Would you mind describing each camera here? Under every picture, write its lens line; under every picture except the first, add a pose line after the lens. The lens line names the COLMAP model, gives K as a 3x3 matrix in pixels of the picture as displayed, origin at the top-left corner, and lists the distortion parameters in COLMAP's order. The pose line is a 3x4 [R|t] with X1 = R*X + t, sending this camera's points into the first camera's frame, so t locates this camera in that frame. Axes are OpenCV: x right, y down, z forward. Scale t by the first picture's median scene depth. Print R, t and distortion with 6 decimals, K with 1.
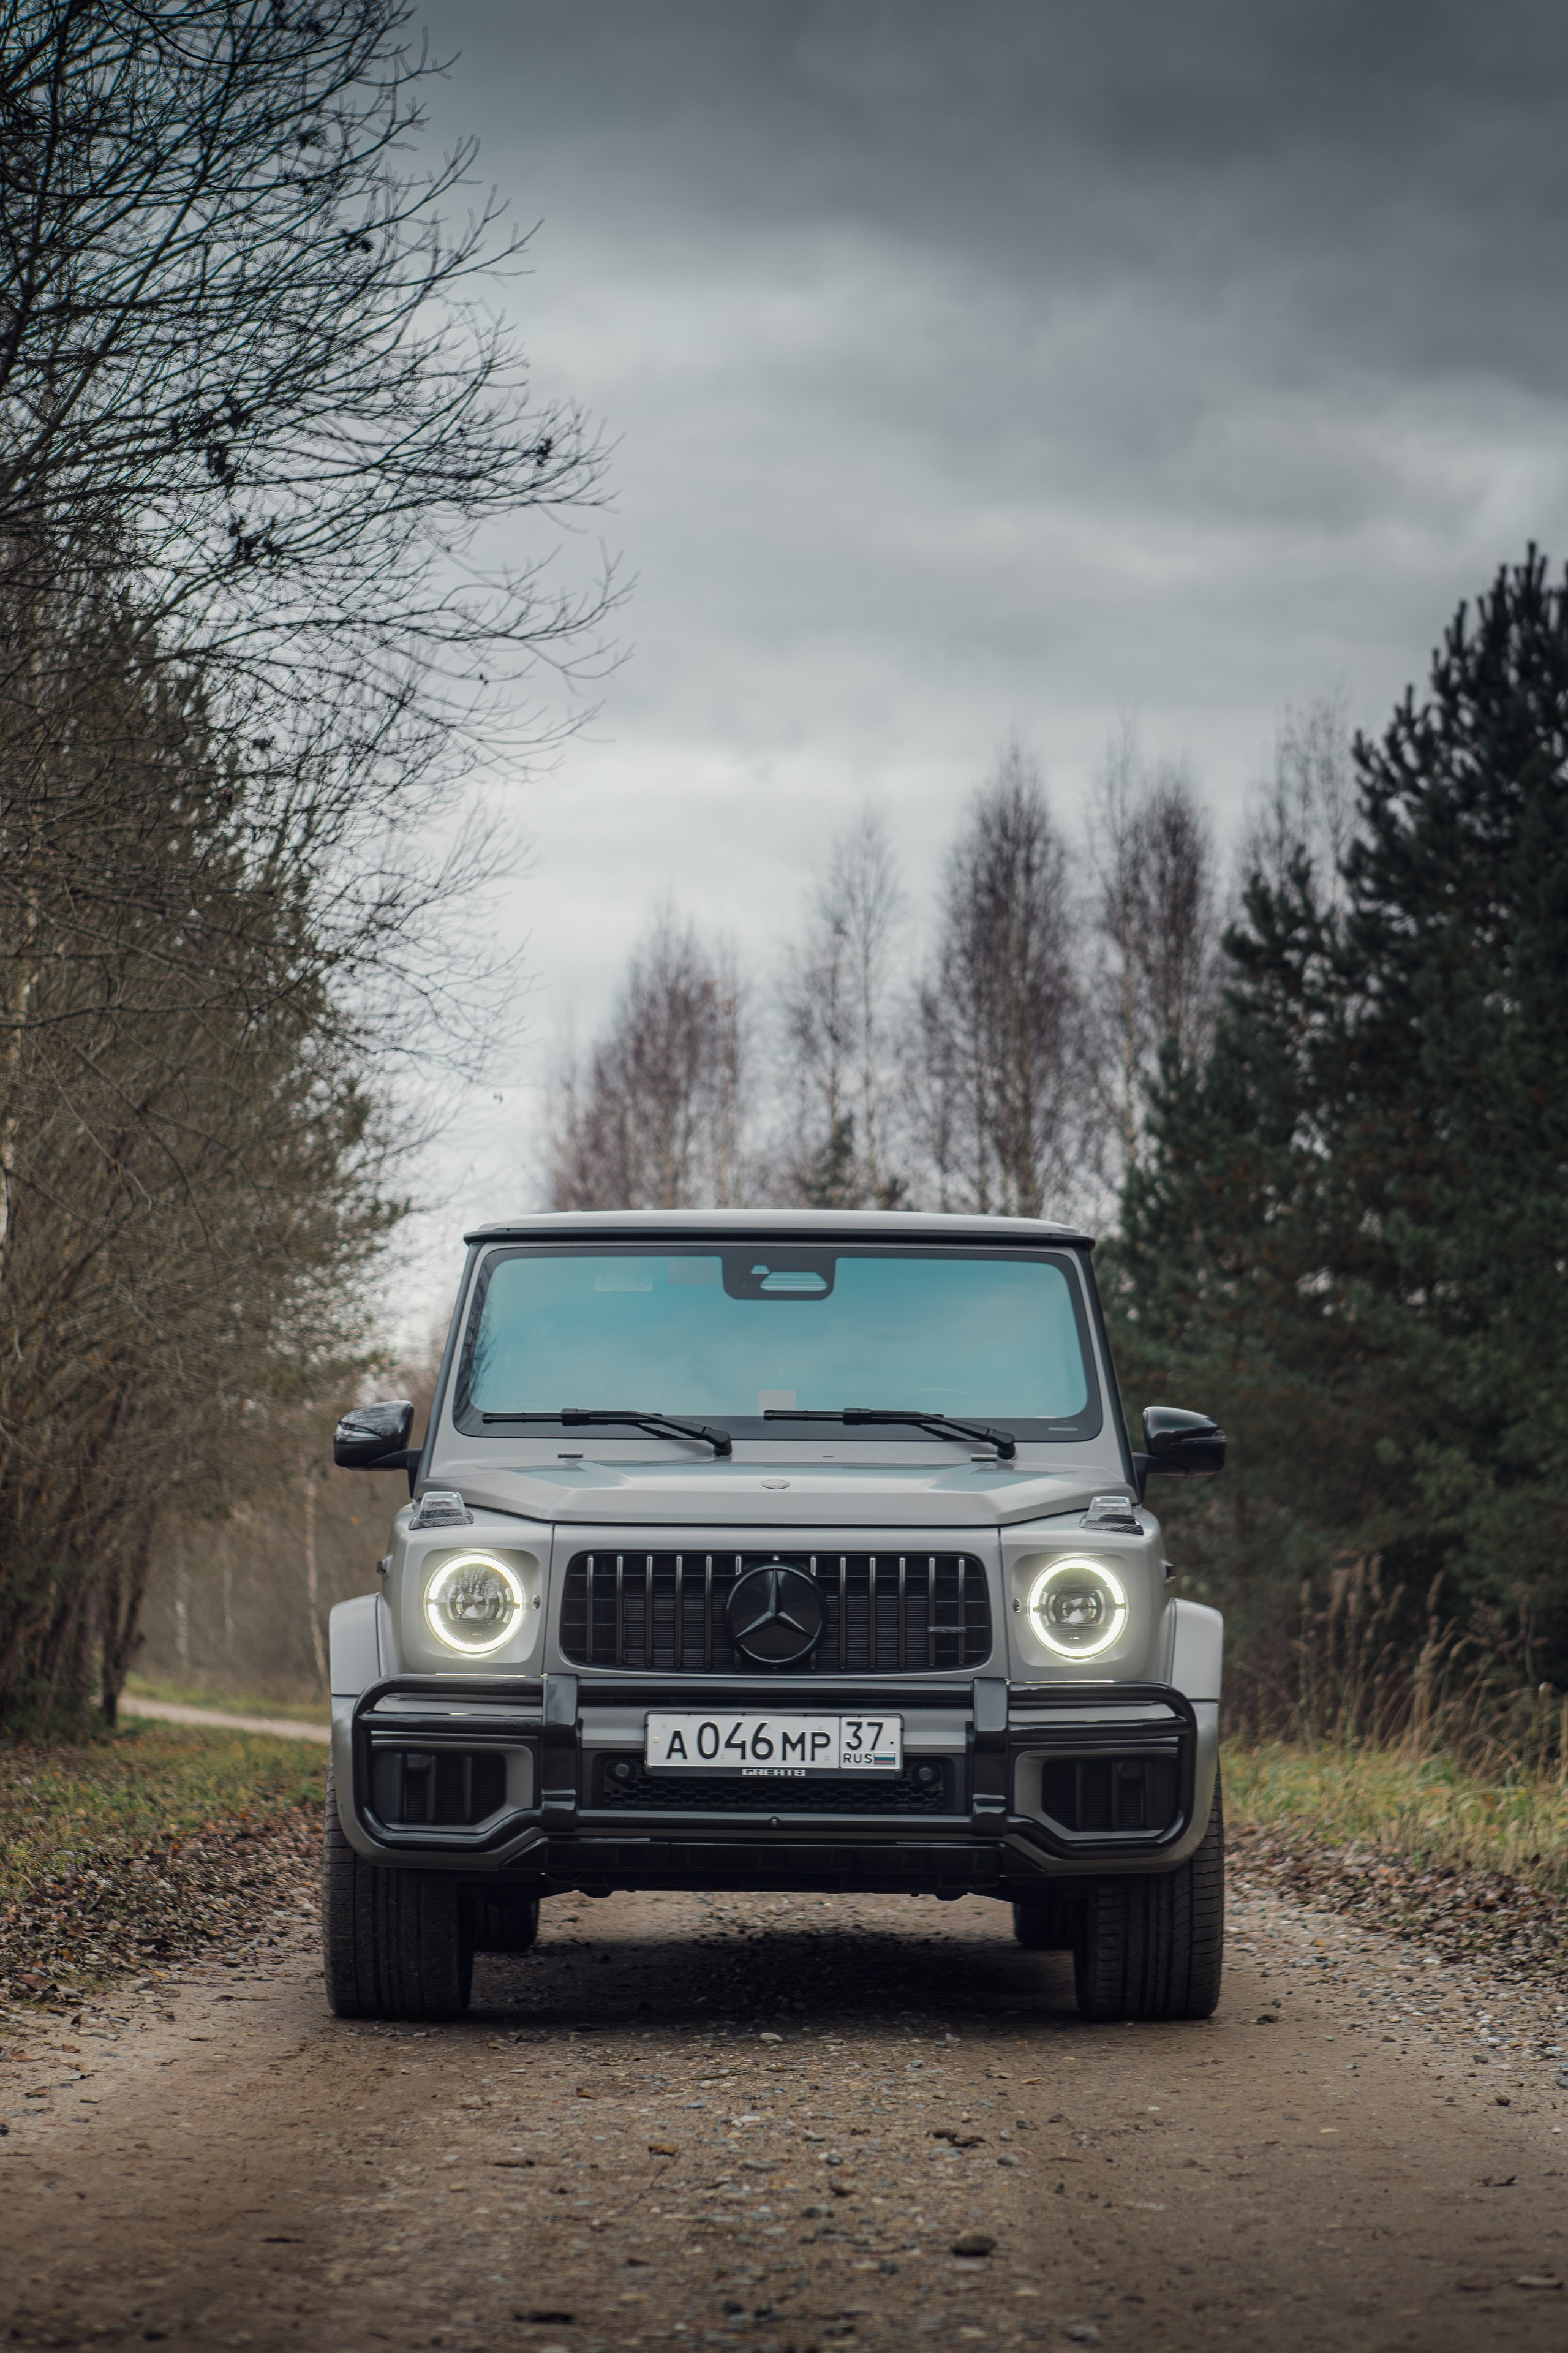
lens RADIAL K [[4586.7, 0, 784.4], [0, 4586.7, 1082.8], [0, 0, 1]] dist [-0.039235, 0.163531]
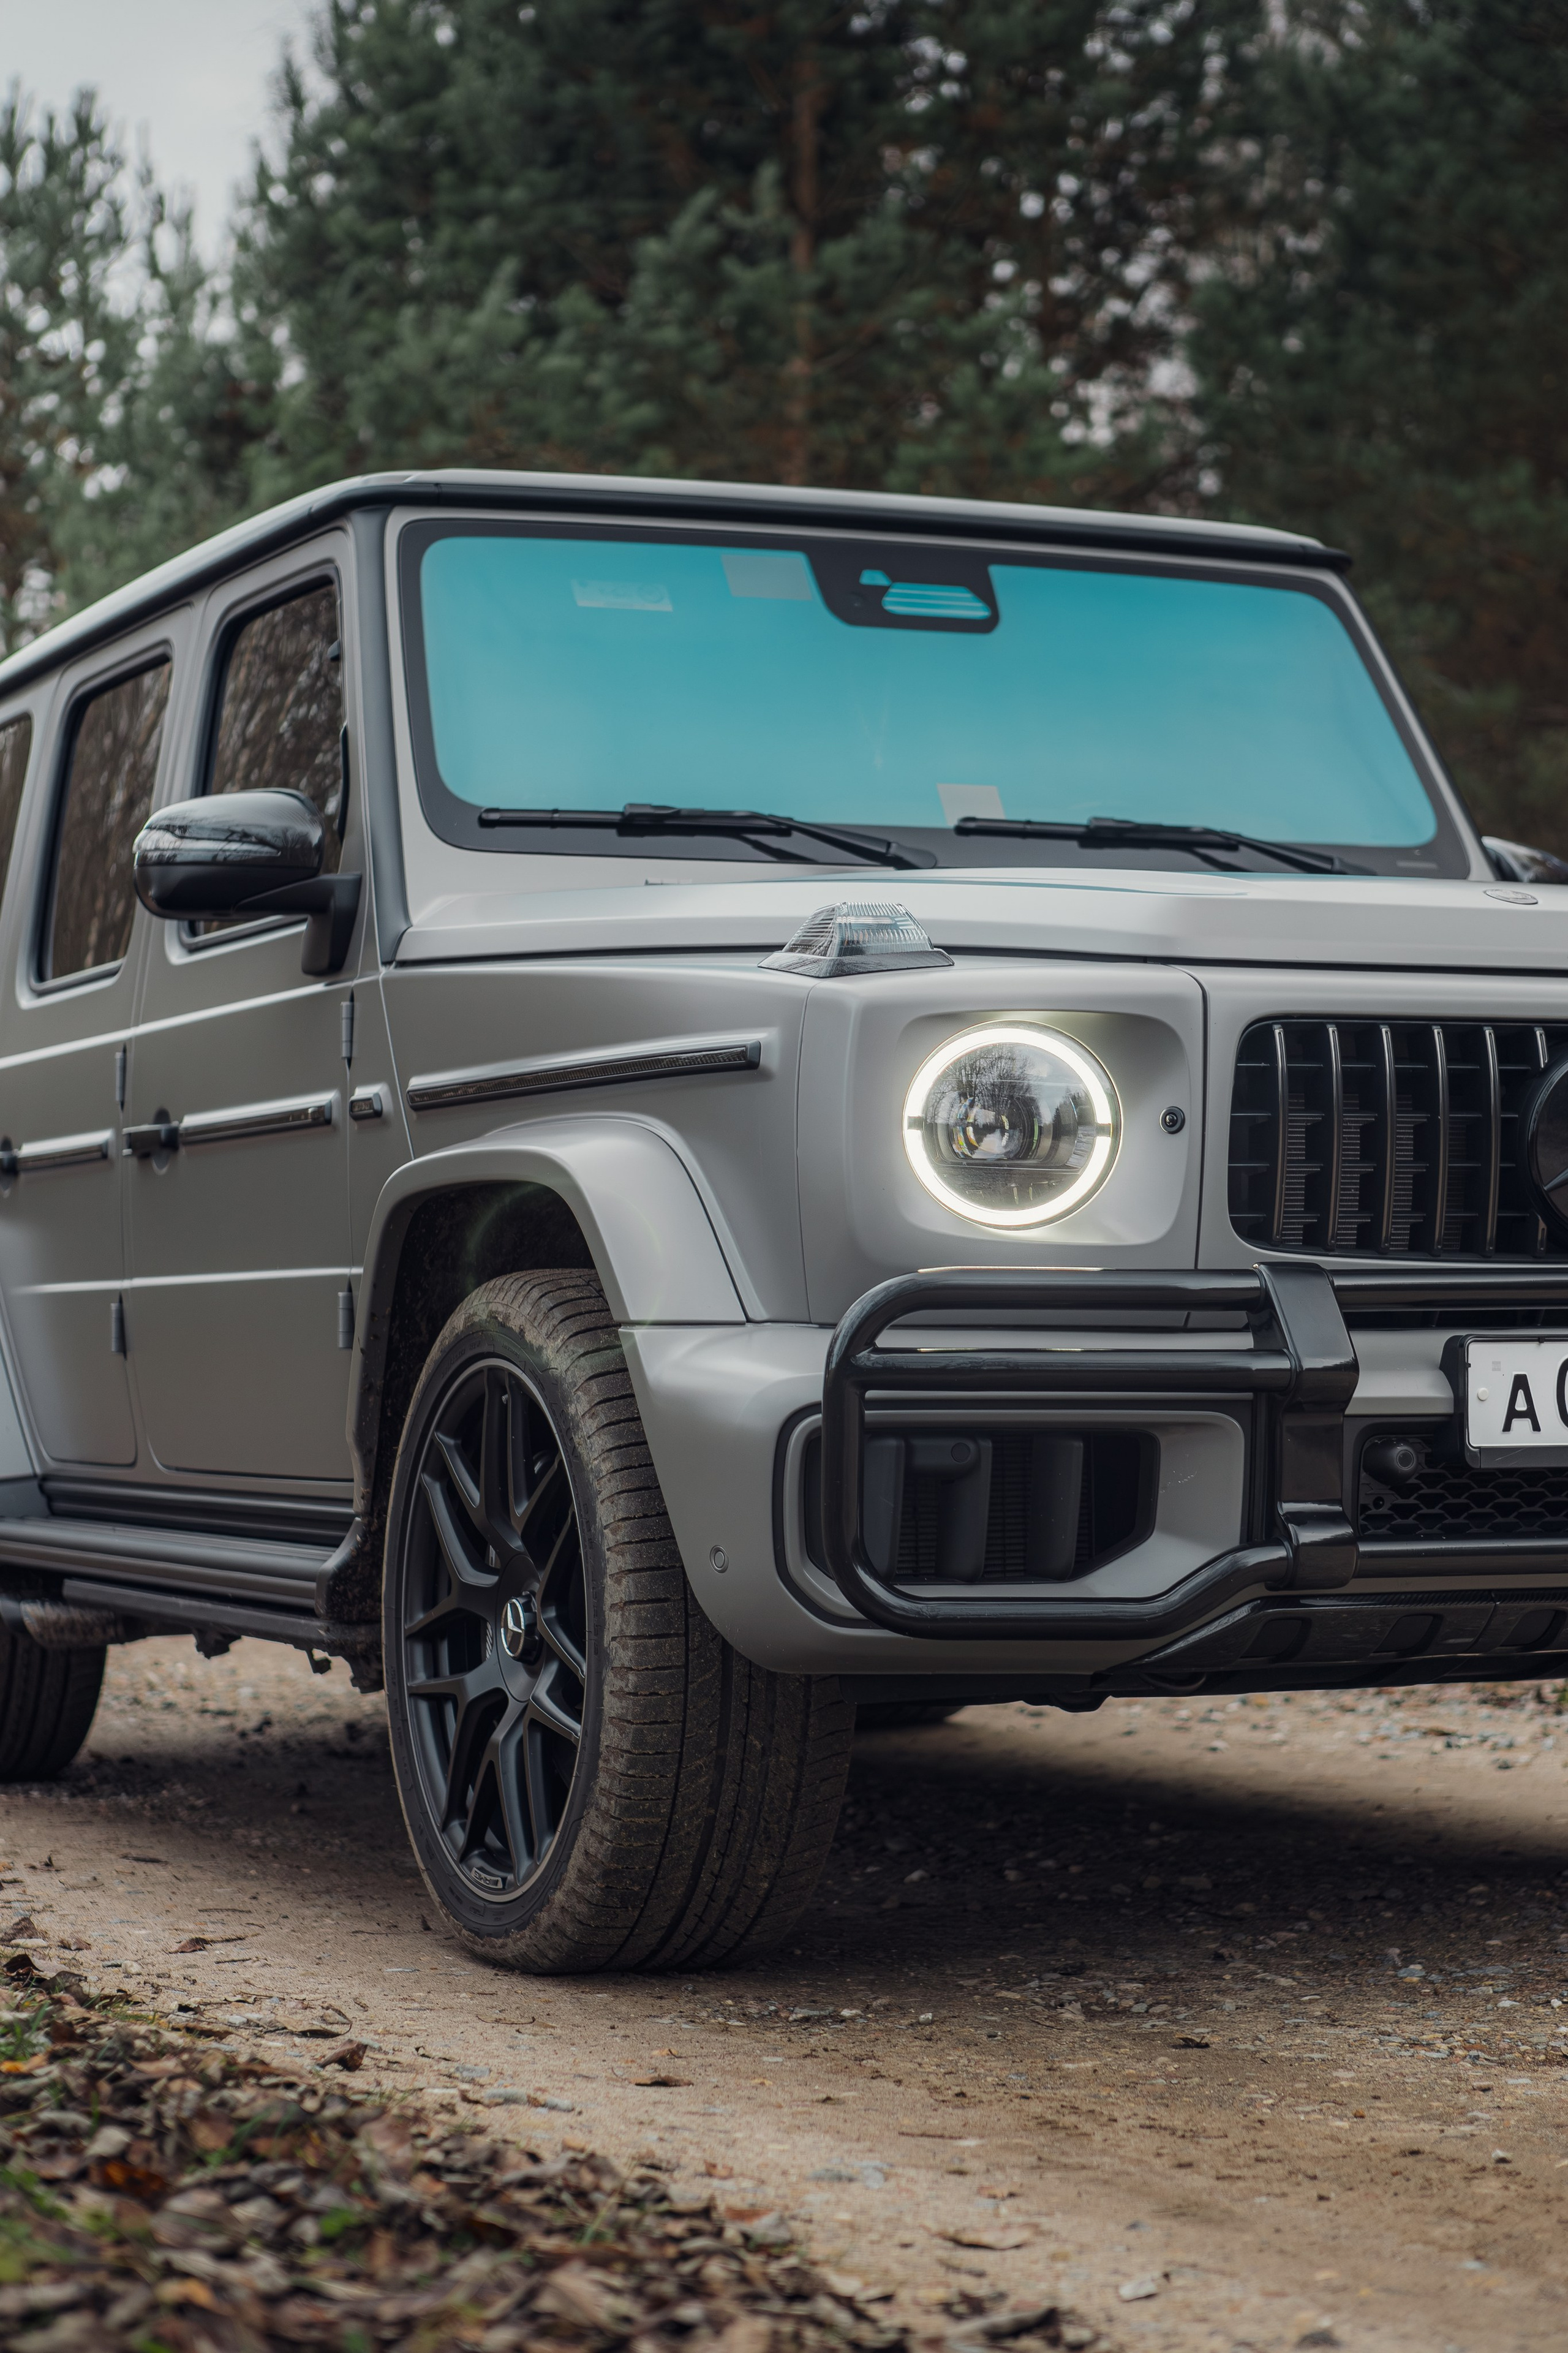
lens RADIAL K [[4586.7, 0, 784.4], [0, 4586.7, 1082.8], [0, 0, 1]] dist [-0.039235, 0.163531]
pose [[0.912823, 0.005117, 0.408324, -0.291490], [-0.033455, 0.997497, 0.062290, 0.080696], [-0.406983, -0.070520, 0.910709, 0.576557]]
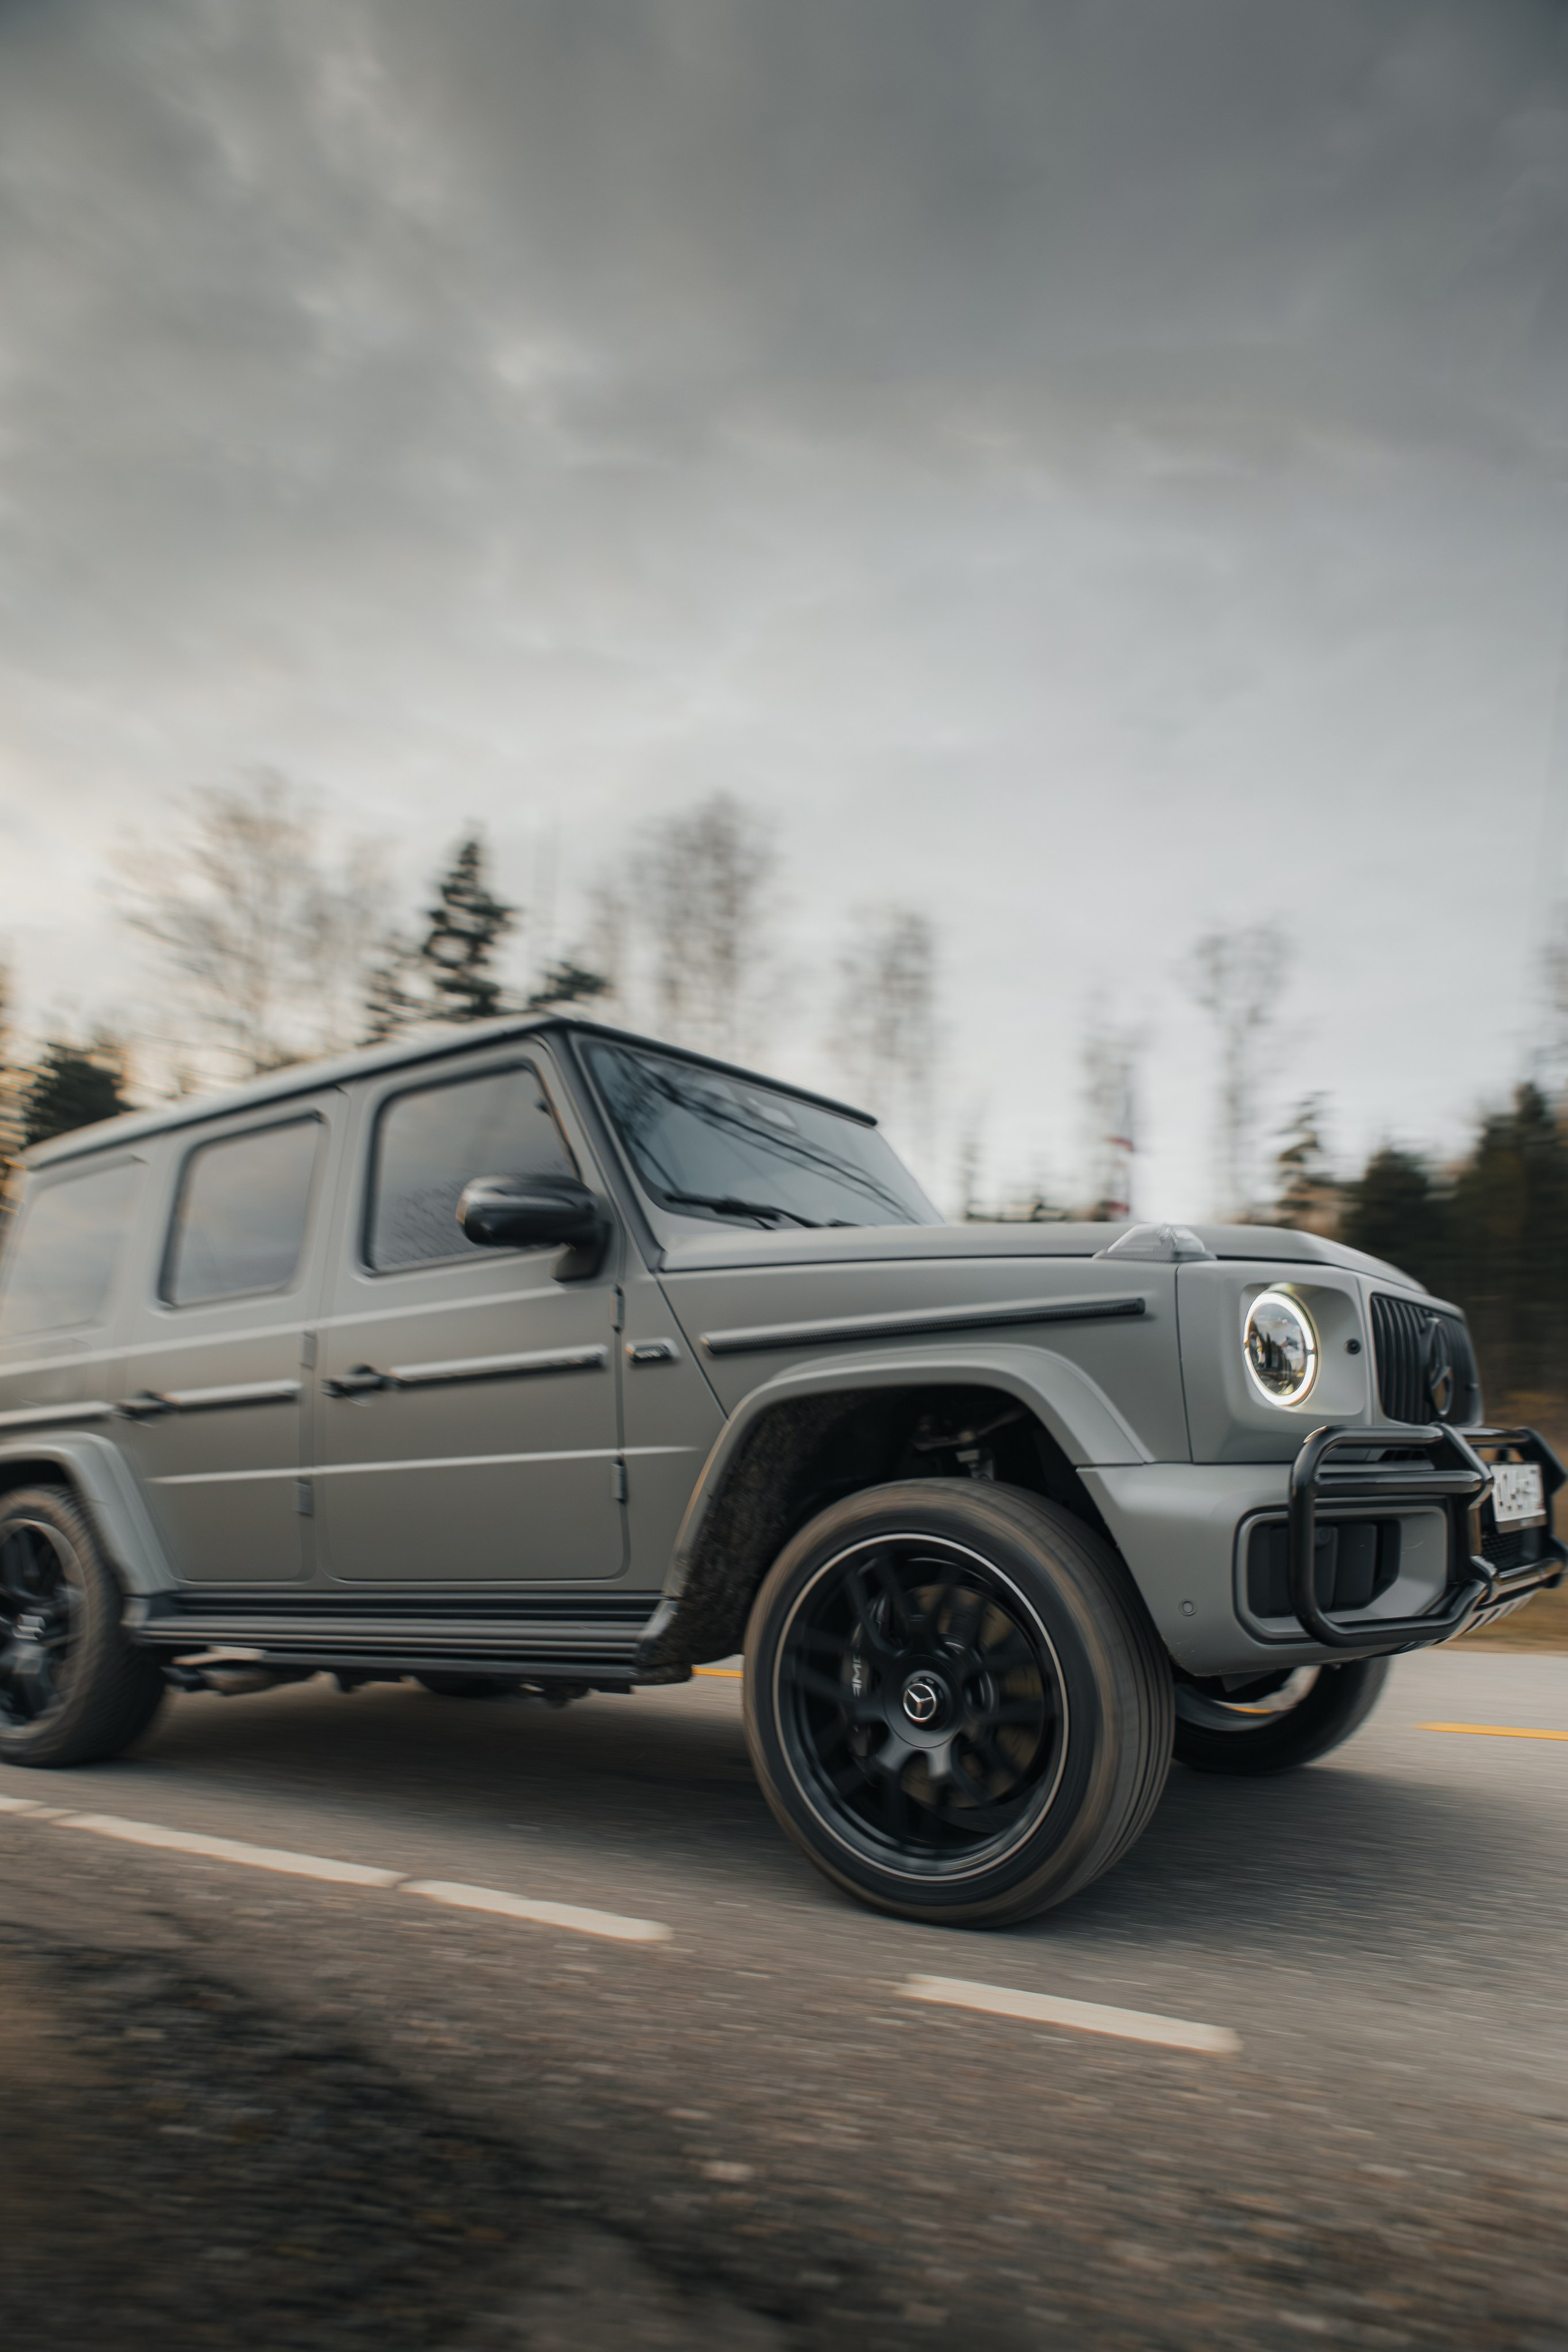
lens RADIAL K [[1572.2, 0, 745.6], [0, 1572.2, 1142.4], [0, 0, 1]] dist [-0.011148, -0.000845]
pose [[0.572589, 0.145473, 0.806833, -0.377130], [-0.058588, 0.988876, -0.136717, 0.123246], [-0.817746, 0.031012, 0.574743, 0.923781]]
